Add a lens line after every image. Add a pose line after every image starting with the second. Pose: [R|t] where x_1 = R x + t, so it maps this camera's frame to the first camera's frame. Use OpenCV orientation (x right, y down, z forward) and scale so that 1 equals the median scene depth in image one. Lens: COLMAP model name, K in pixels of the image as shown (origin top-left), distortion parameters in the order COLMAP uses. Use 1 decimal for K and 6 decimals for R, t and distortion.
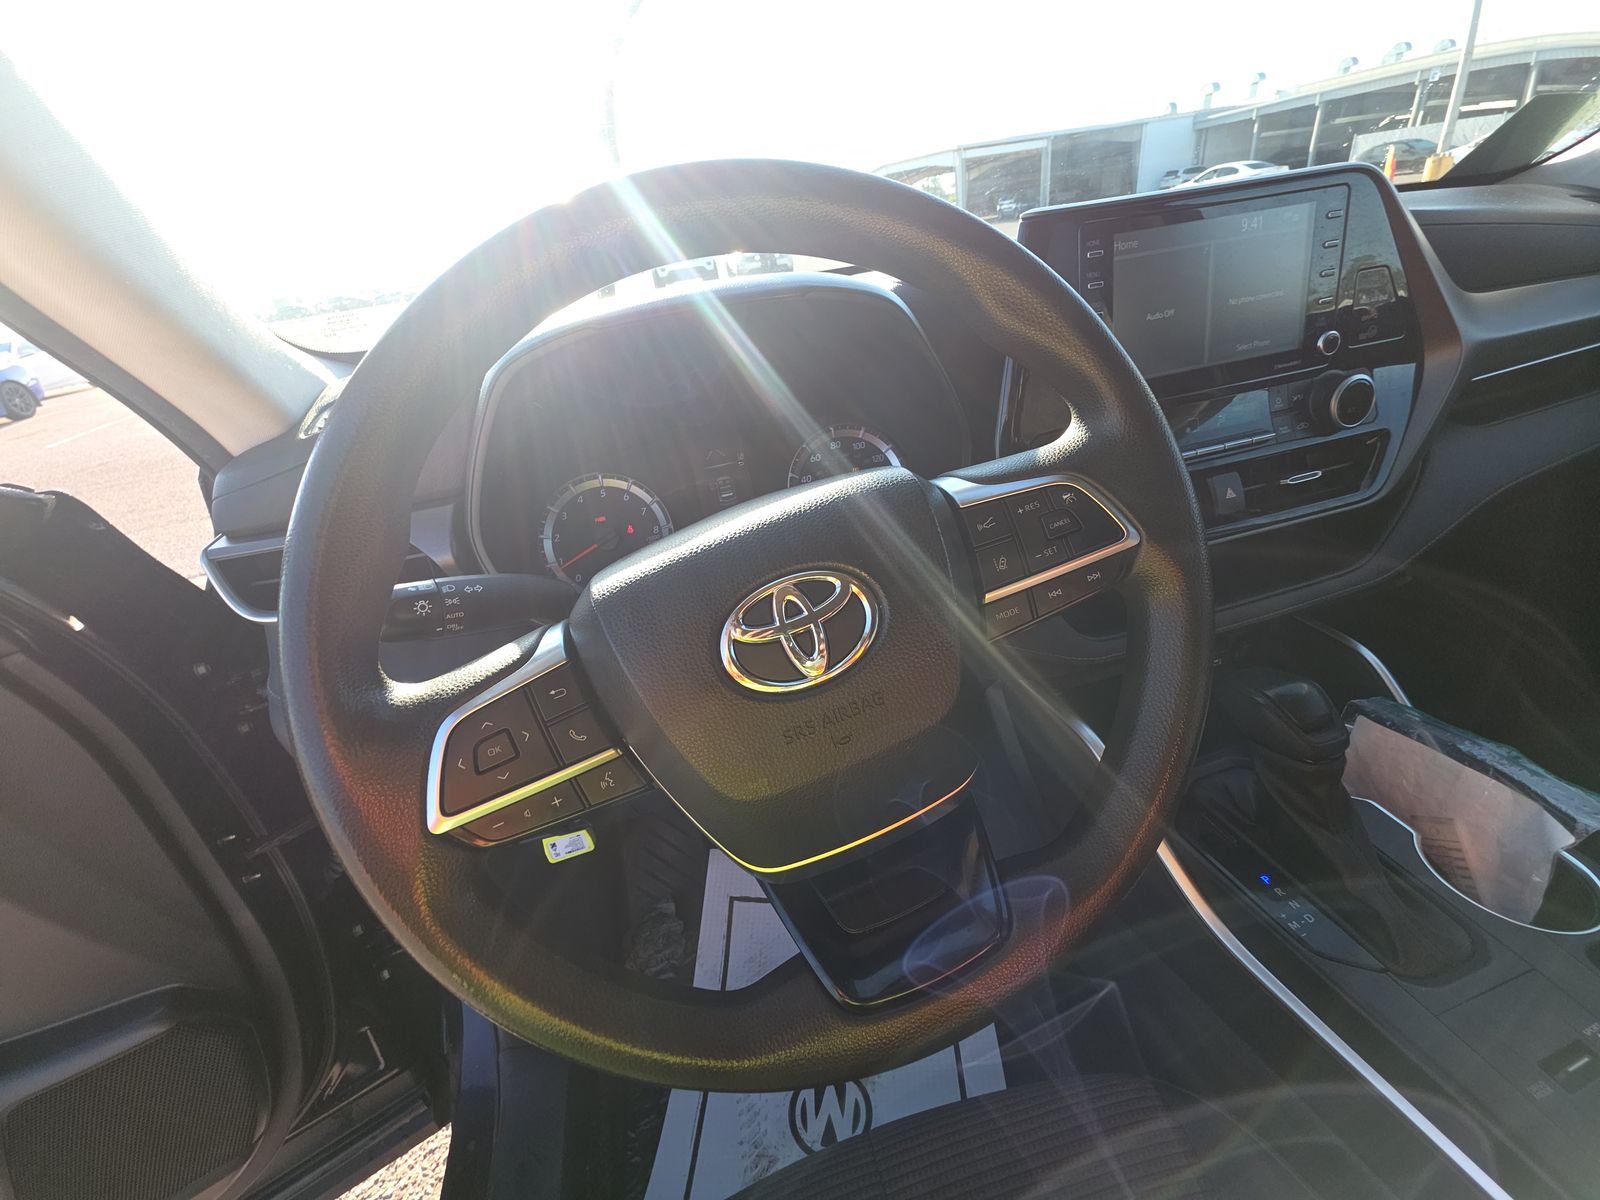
lens RADIAL K [[643.3, 0, 797.7], [0, 643.3, 602.7], [0, 0, 1]] dist [-0.000882, -0.000904]
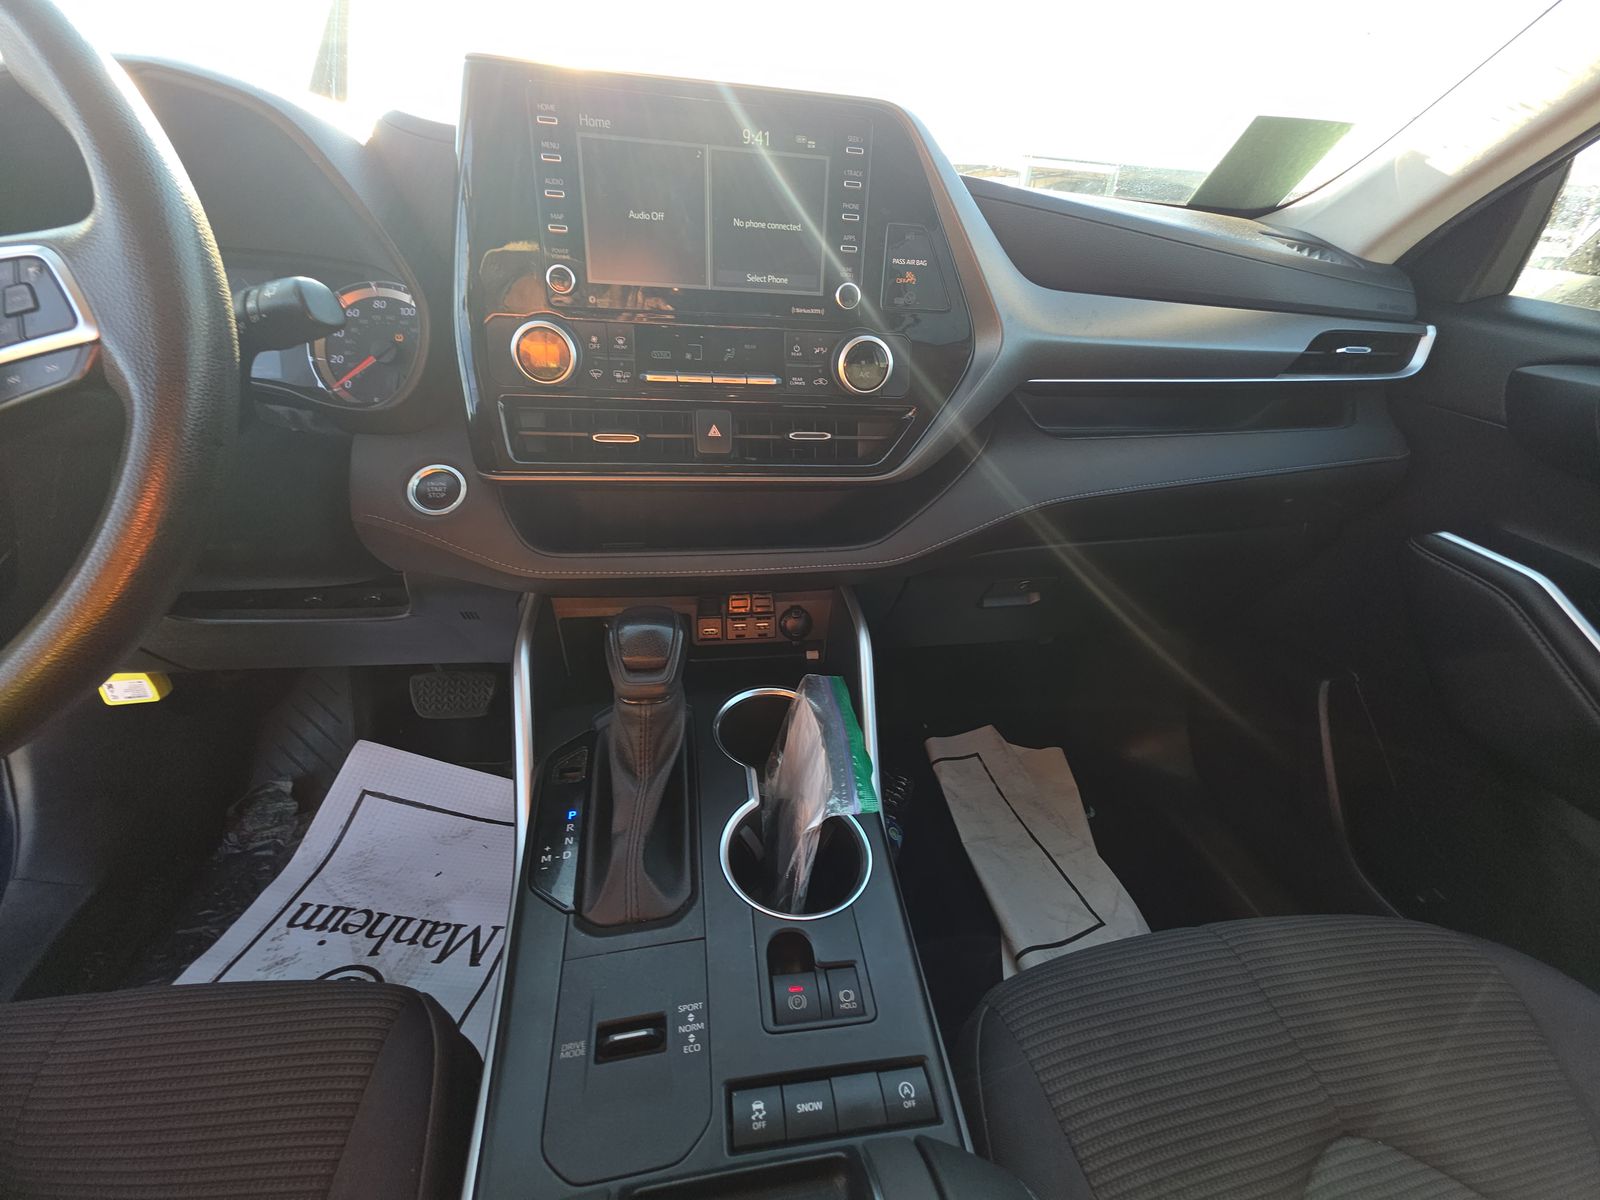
lens RADIAL K [[643.3, 0, 802.7], [0, 643.3, 602.6], [0, 0, 1]] dist [-0.000882, -0.000904]
pose [[0.977759, 0.207484, 0.030608, 0.563988], [-0.208492, 0.977415, 0.034509, 0.010202], [-0.022756, -0.040123, 0.998936, 0.032687]]
